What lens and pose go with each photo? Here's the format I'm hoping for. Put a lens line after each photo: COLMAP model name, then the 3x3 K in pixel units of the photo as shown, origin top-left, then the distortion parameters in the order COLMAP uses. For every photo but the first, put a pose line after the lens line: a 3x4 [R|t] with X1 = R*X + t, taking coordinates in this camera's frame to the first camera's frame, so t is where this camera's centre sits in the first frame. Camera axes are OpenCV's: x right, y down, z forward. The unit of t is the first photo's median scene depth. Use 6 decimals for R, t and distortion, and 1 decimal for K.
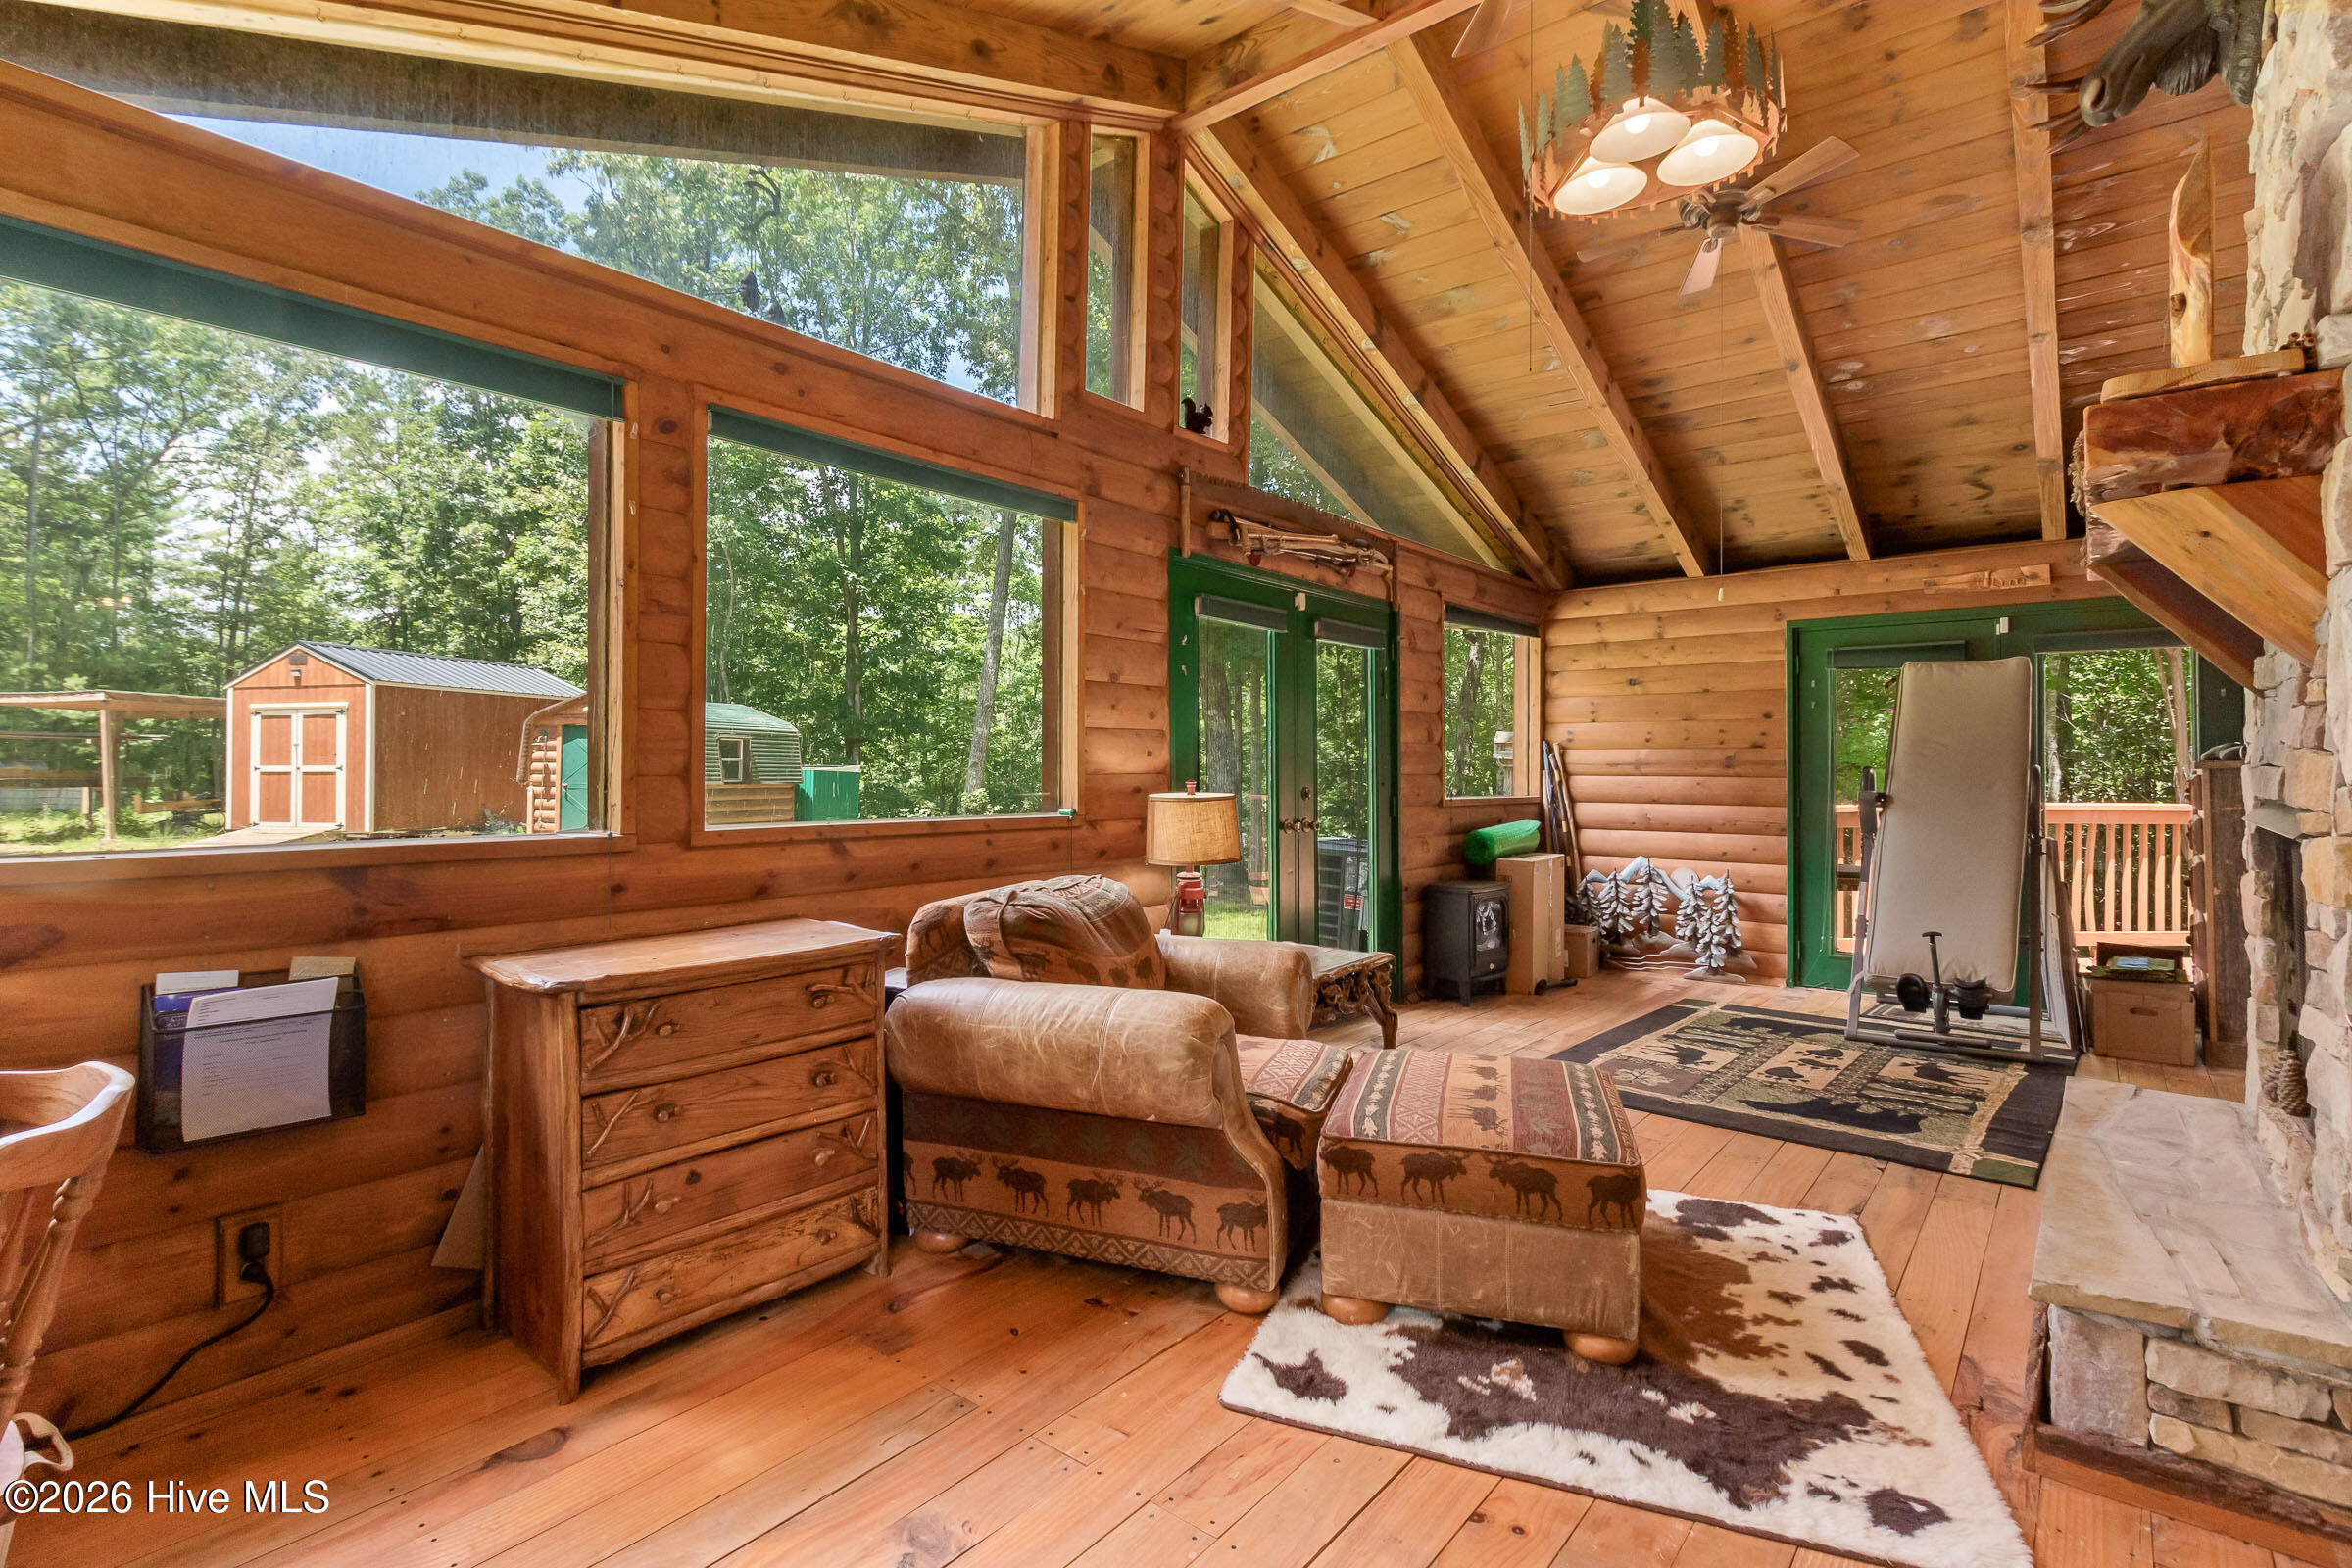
lens RADIAL K [[1129.1, 0, 1126.6], [0, 1129.1, 757.6], [0, 0, 1]] dist [0.008439, -0.000974]
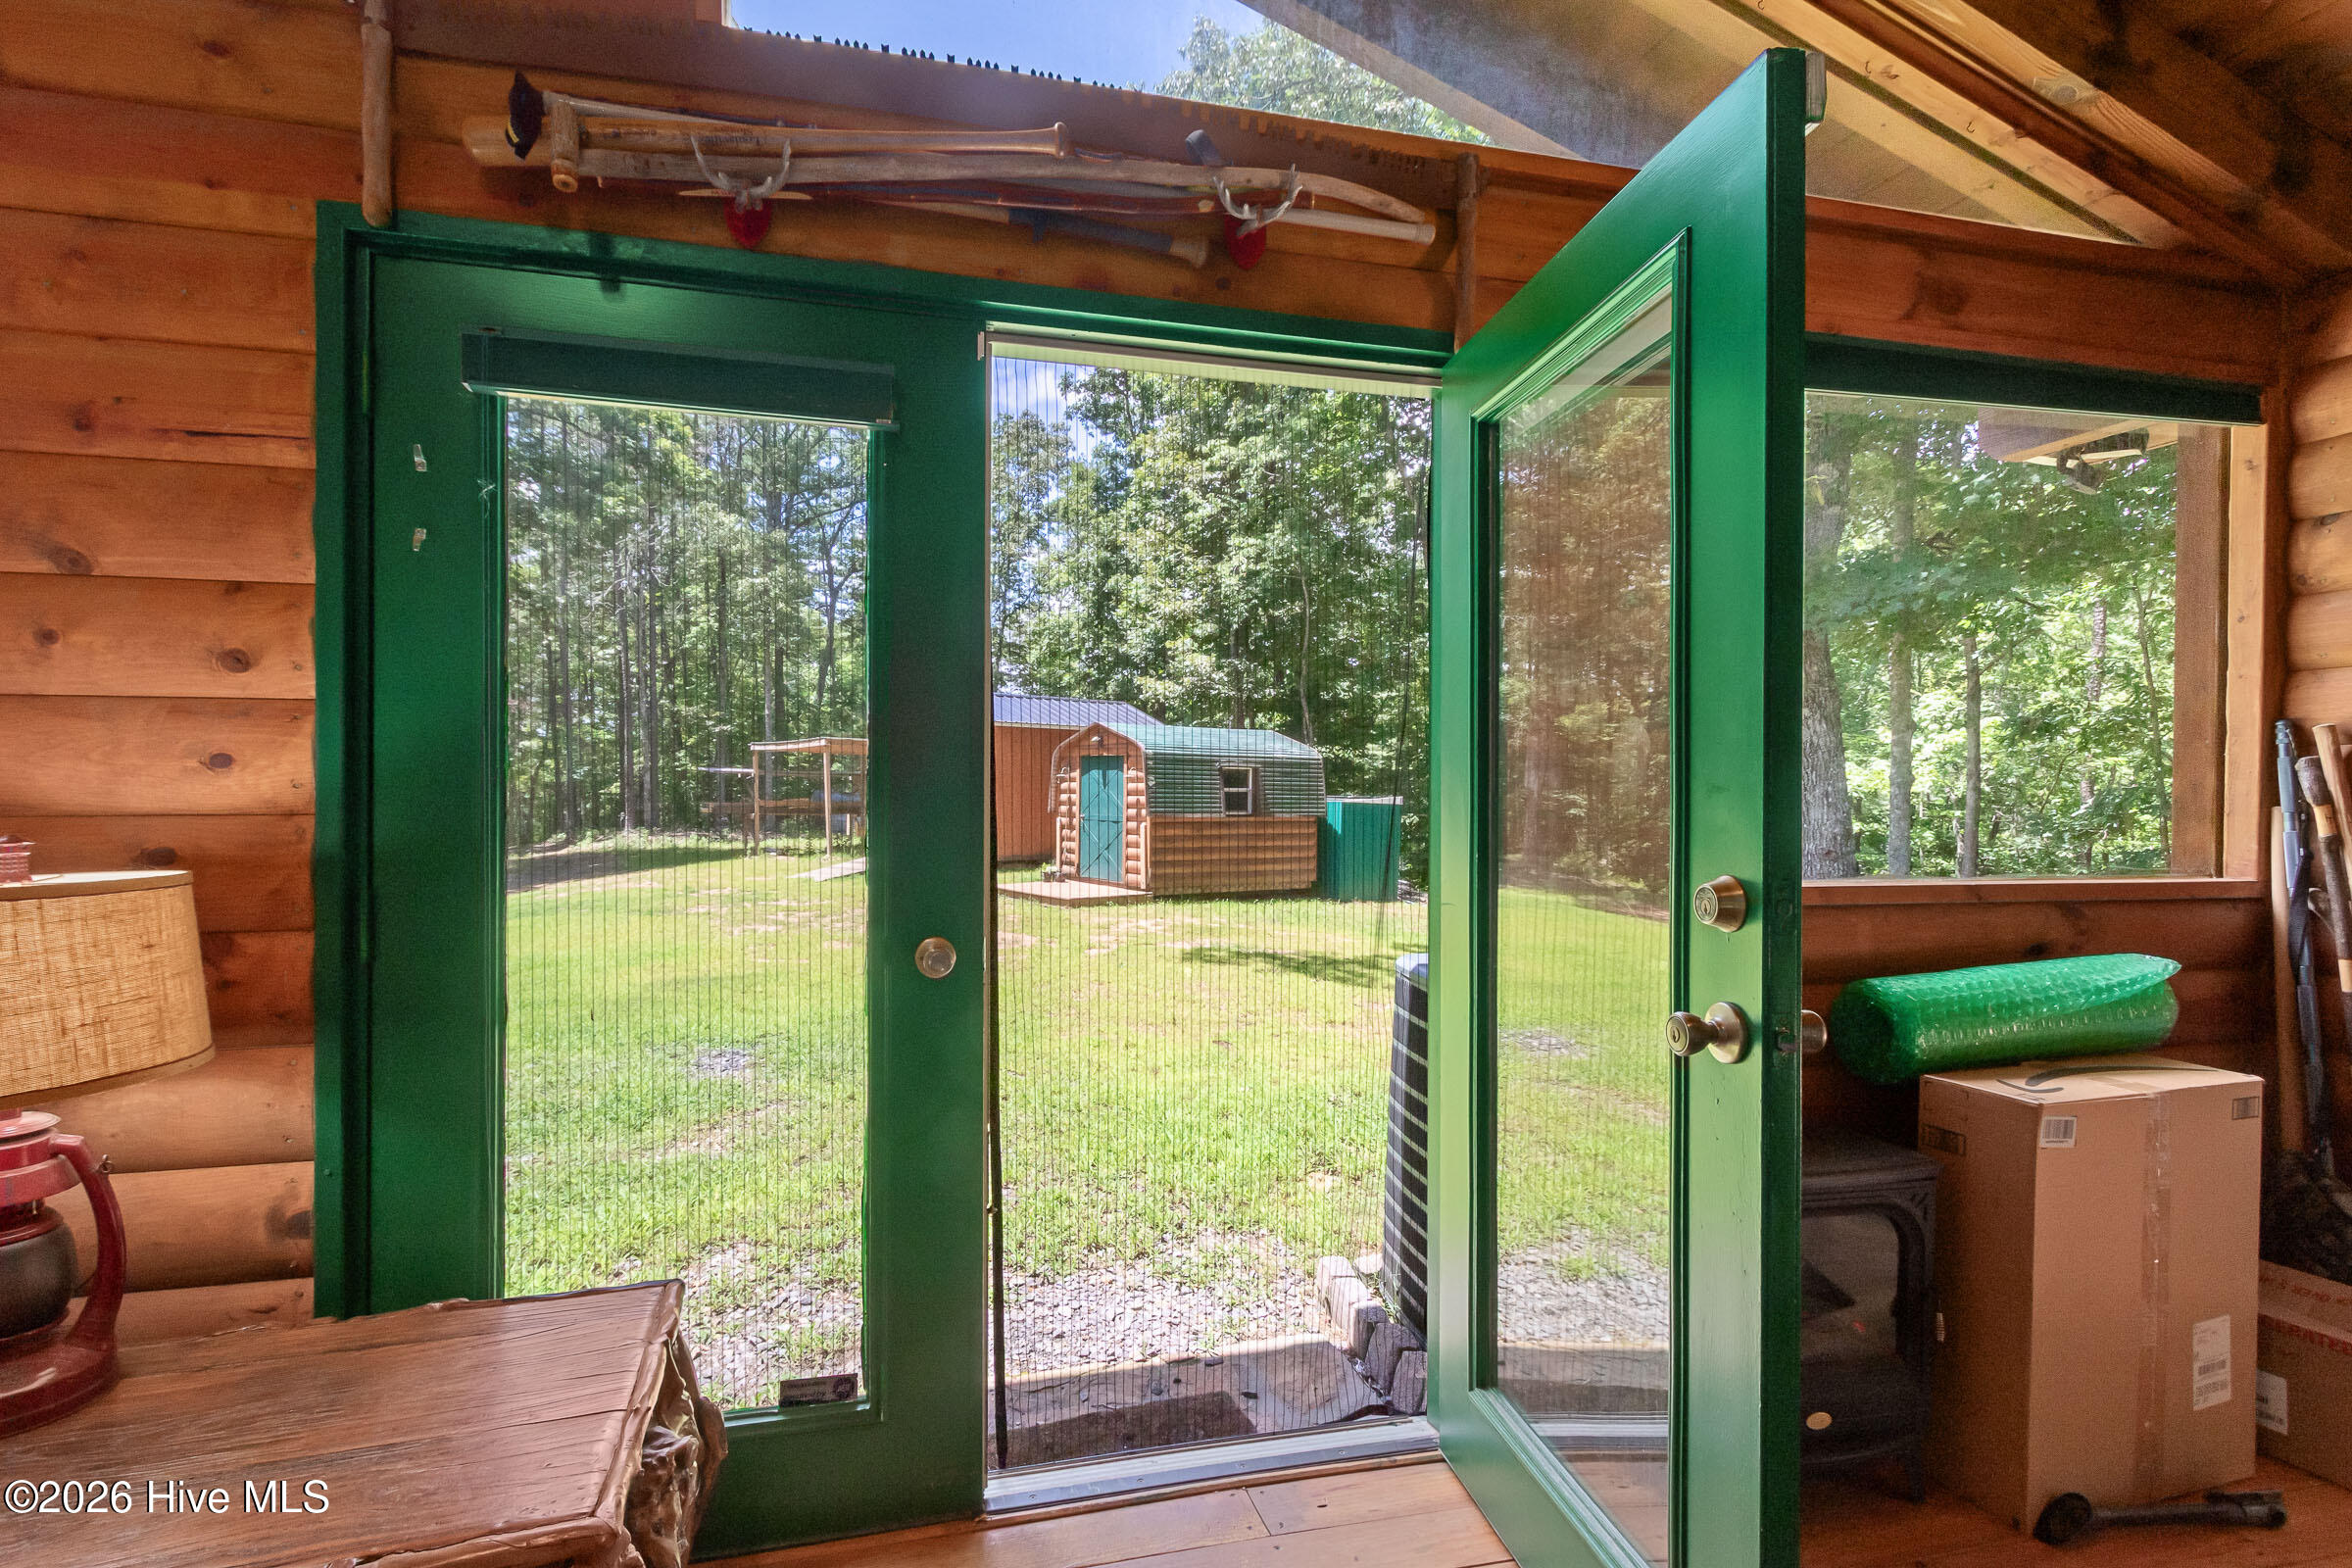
lens RADIAL K [[1122.7, 0, 1137.2], [0, 1122.7, 798.1], [0, 0, 1]] dist [0.007051, -0.001748]
pose [[0.812924, -0.000615, -0.582370, 0.422547], [0.005444, 0.999964, 0.006544, 0.006602], [0.582345, -0.008490, 0.812898, 0.763312]]
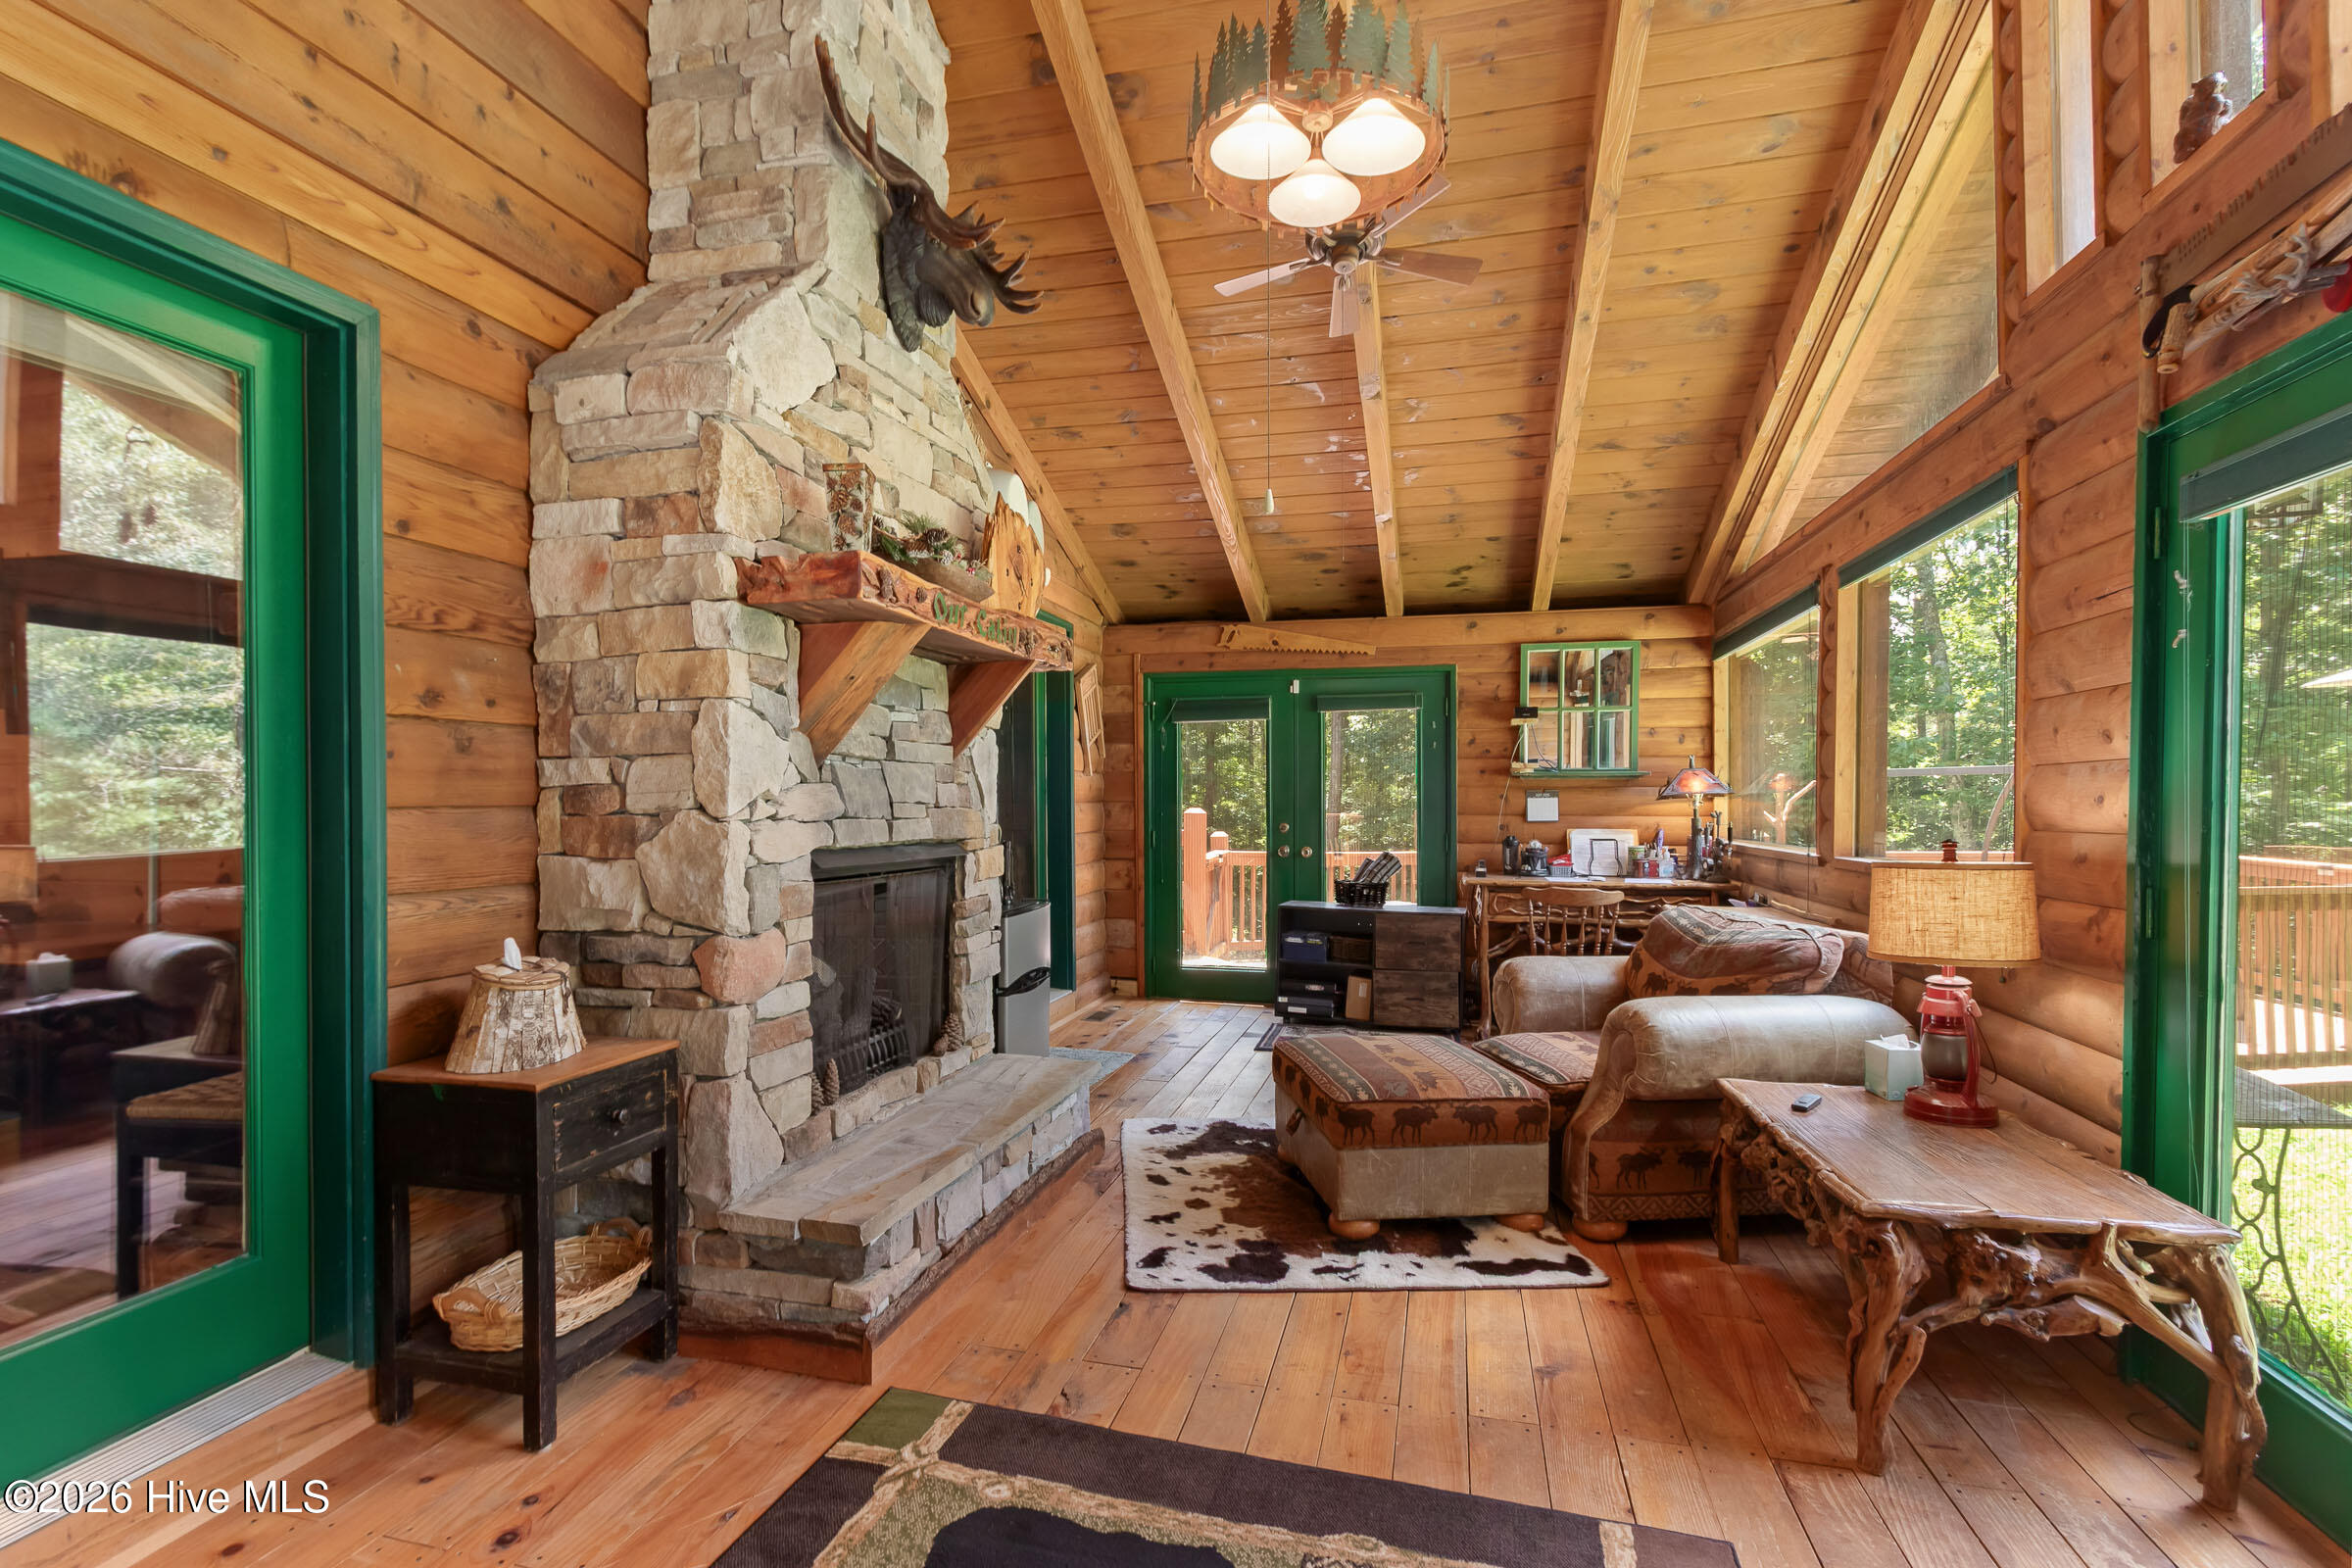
lens RADIAL K [[1105.8, 0, 1142.4], [0, 1105.8, 787.4], [0, 0, 1]] dist [0.008823, -0.005415]
pose [[-0.905454, -0.006286, -0.424397, 0.635997], [0.003575, 0.999742, -0.022436, 0.000890], [0.424429, -0.021832, -0.905198, 1.149420]]
